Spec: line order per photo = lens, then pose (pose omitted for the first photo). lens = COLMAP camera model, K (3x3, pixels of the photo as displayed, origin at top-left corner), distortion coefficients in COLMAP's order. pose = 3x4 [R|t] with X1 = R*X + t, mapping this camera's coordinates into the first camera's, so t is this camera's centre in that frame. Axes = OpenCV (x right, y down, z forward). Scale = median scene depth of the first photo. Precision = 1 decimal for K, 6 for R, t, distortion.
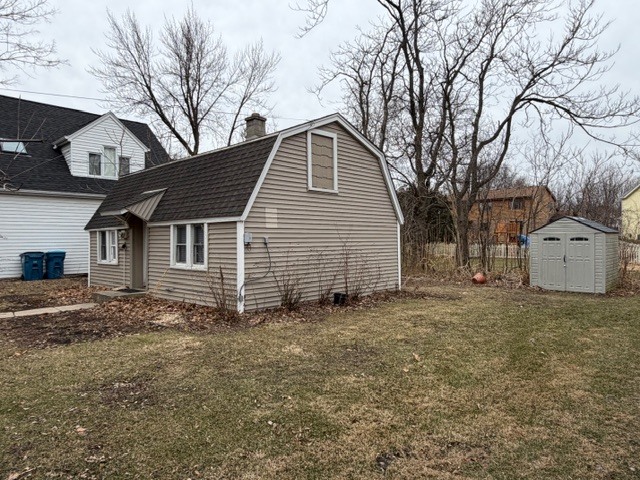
lens RADIAL K [[418.1, 0, 320.8], [0, 418.1, 242.7], [0, 0, 1]] dist [0.002734, 0.000365]
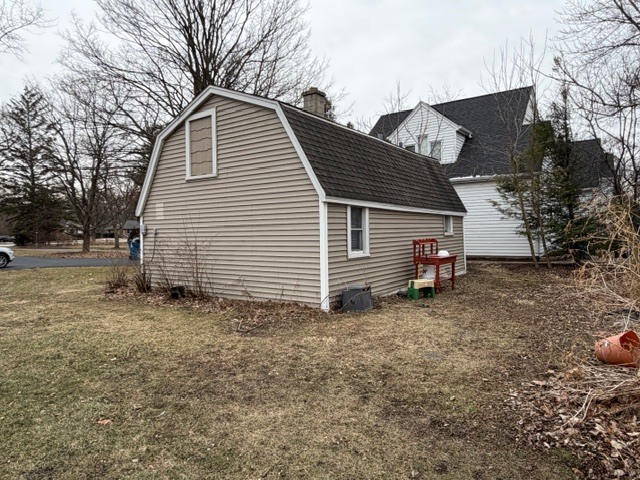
lens RADIAL K [[418.1, 0, 320.6], [0, 418.1, 236.3], [0, 0, 1]] dist [0.002734, 0.000365]
pose [[0.152712, 0.022933, -0.988005, 0.951046], [0.017203, 0.999518, 0.025859, -0.011191], [0.988121, -0.020946, 0.152243, 1.088437]]
